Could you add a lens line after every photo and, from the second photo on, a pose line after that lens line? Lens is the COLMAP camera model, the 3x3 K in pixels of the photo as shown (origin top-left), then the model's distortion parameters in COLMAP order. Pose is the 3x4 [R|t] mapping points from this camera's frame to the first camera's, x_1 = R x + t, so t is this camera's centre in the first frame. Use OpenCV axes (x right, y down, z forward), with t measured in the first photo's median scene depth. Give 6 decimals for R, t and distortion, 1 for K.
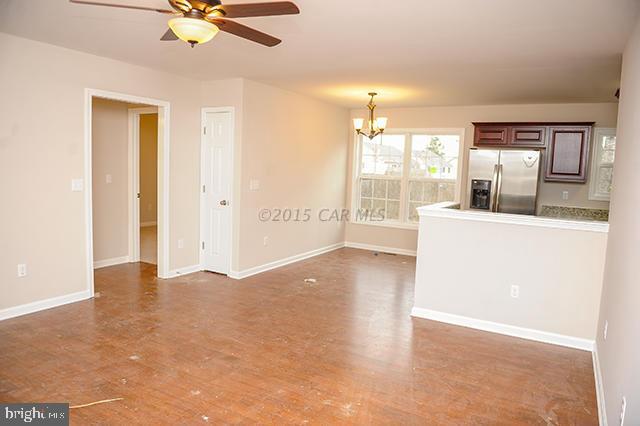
lens RADIAL K [[442.2, 0, 320.1], [0, 442.2, 211.8], [0, 0, 1]] dist [-0.049034, -0.000515]
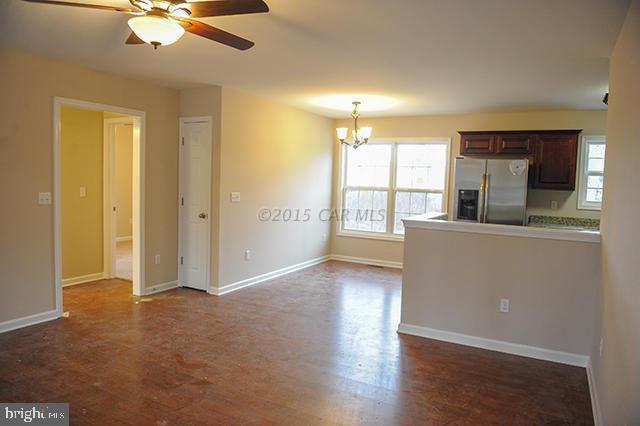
lens RADIAL K [[442.2, 0, 321.2], [0, 442.2, 211.2], [0, 0, 1]] dist [-0.049034, -0.000515]
pose [[0.999641, -0.009542, 0.025026, 0.024130], [0.010247, 0.999551, -0.028166, -0.001349], [-0.024746, 0.028412, 0.999290, 0.053183]]
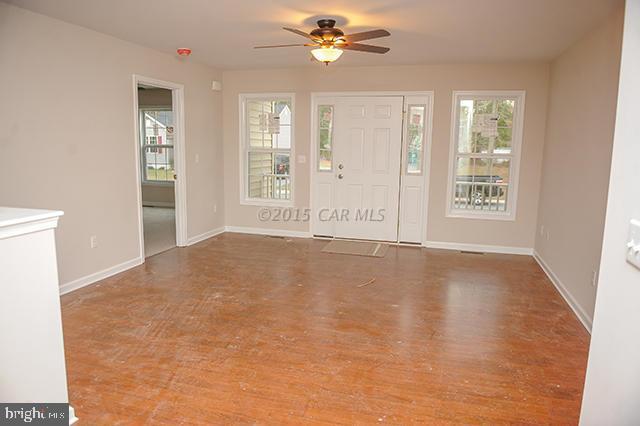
lens RADIAL K [[442.2, 0, 320.8], [0, 442.2, 212.1], [0, 0, 1]] dist [-0.049034, -0.000515]
pose [[-0.969198, -0.017649, -0.245649, 0.070152], [-0.079588, 0.966357, 0.244582, -0.177312], [0.233068, 0.256599, -0.937996, 1.811716]]
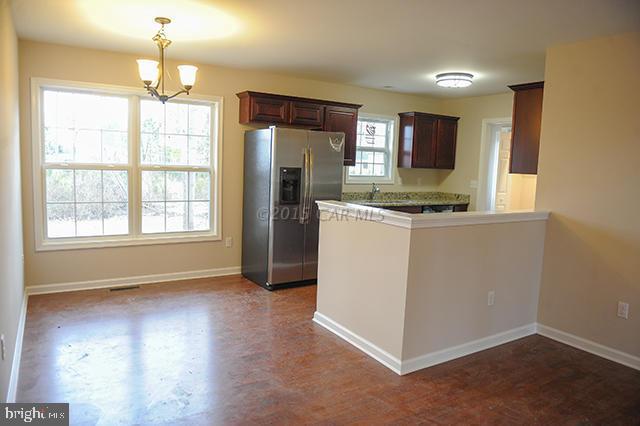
lens RADIAL K [[442.2, 0, 321.6], [0, 442.2, 211.5], [0, 0, 1]] dist [-0.049034, -0.000515]
pose [[0.472931, -0.117724, 0.873199, -0.509566], [0.071873, 0.992886, 0.094933, -0.108919], [-0.878163, 0.017862, 0.478028, 0.954445]]
